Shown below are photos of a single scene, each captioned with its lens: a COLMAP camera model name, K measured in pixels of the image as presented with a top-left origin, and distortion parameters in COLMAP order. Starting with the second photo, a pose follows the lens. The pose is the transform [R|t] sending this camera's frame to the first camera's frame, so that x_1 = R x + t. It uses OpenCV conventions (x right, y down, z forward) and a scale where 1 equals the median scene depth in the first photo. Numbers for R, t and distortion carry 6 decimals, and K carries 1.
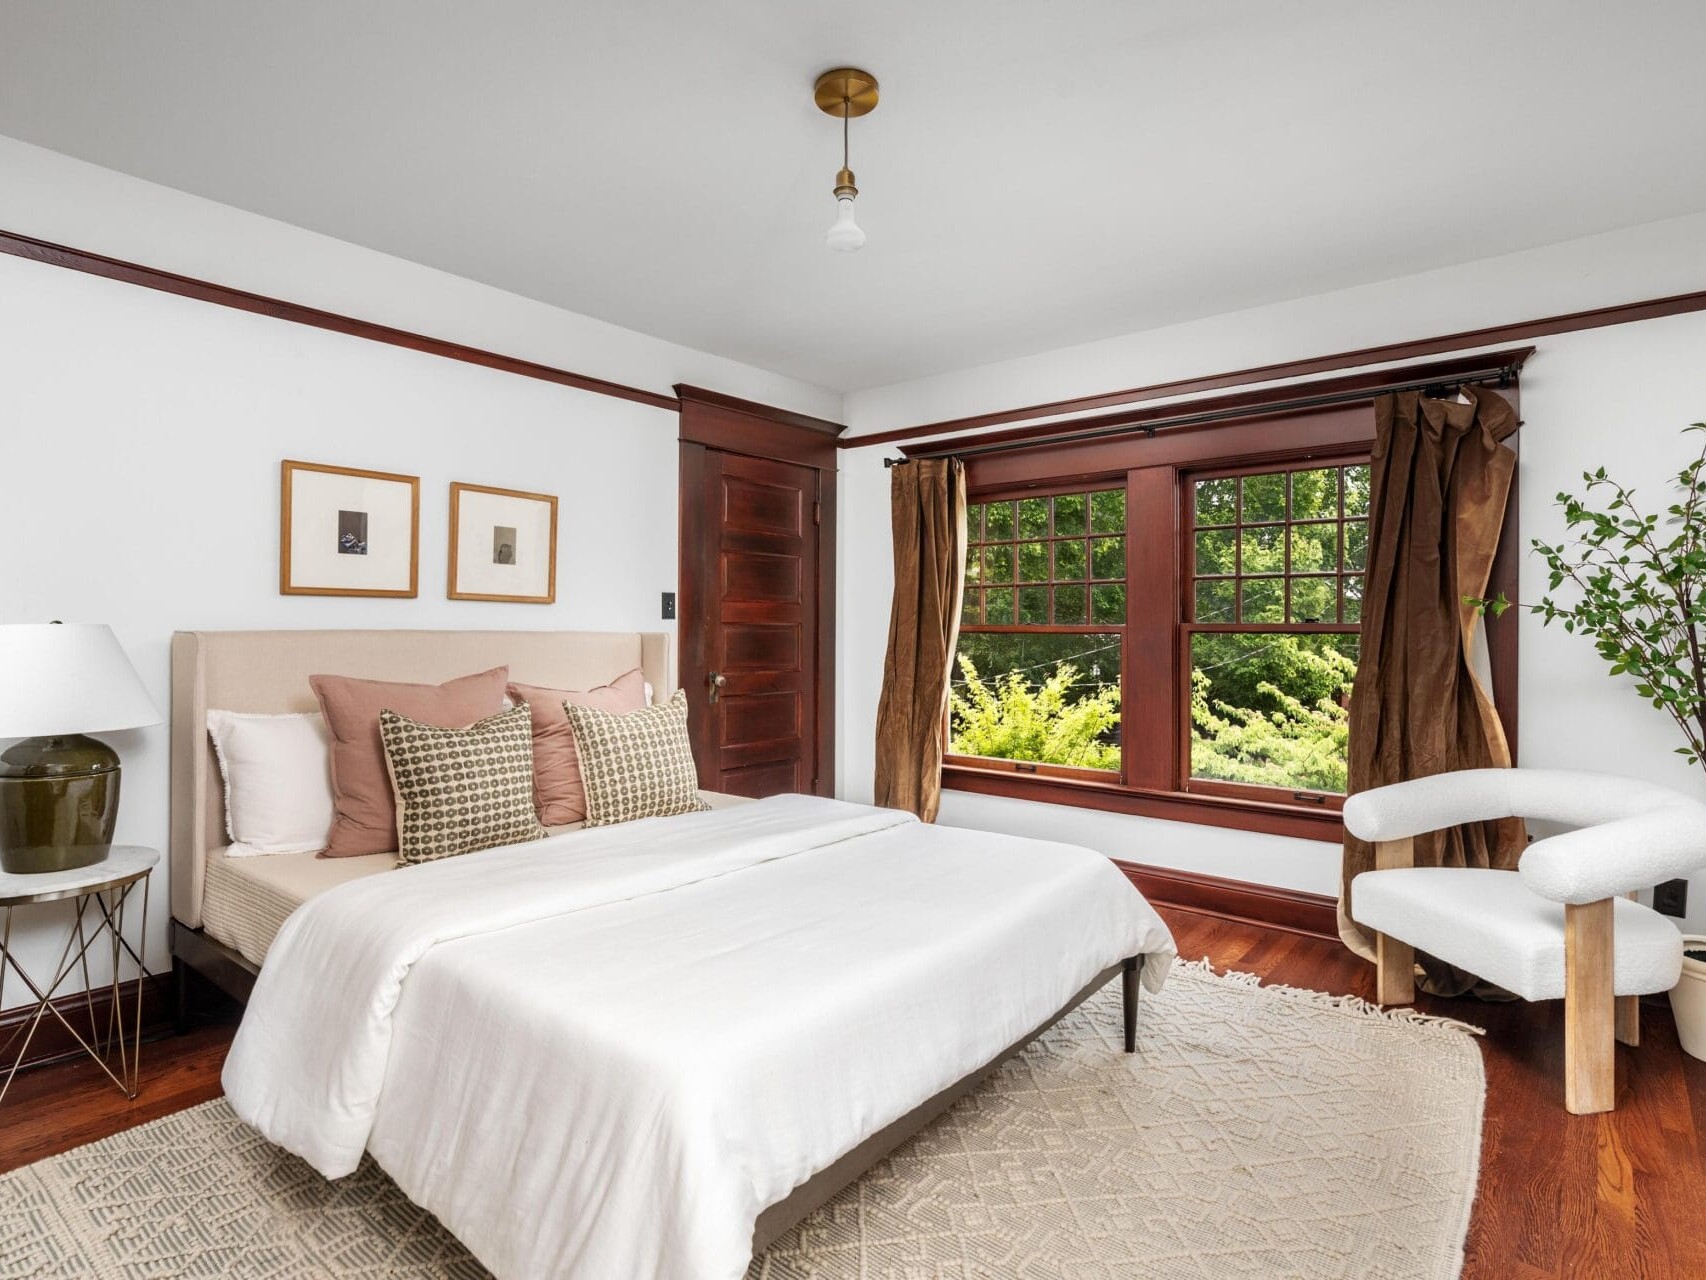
lens RADIAL K [[888.5, 0, 817.2], [0, 888.5, 622.4], [0, 0, 1]] dist [-0.002702, 0.001920]
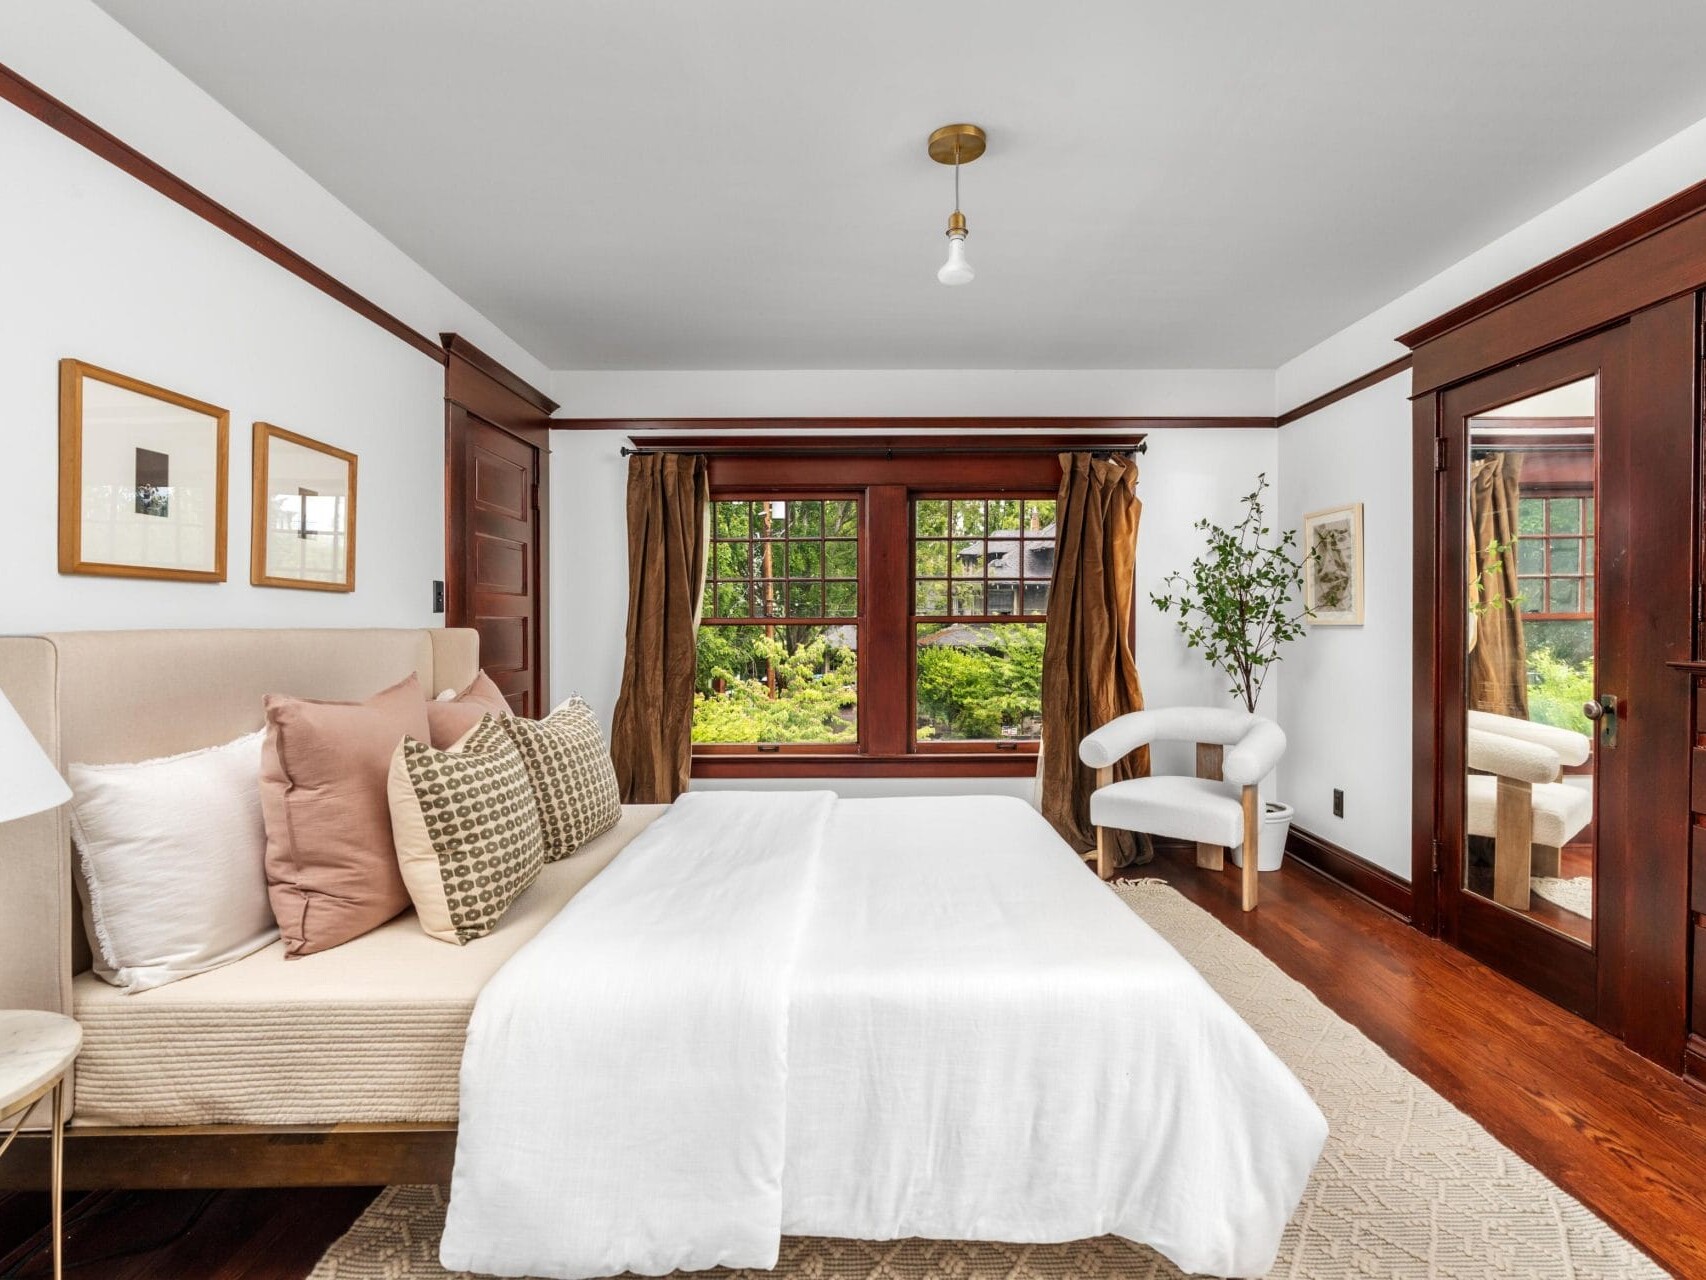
lens RADIAL K [[888.5, 0, 818.8], [0, 888.5, 625.0], [0, 0, 1]] dist [-0.002702, 0.001920]
pose [[0.767360, -0.009670, 0.641143, -0.543388], [0.002206, 0.999920, 0.012441, -0.002108], [-0.641212, -0.008132, 0.767321, 0.163621]]
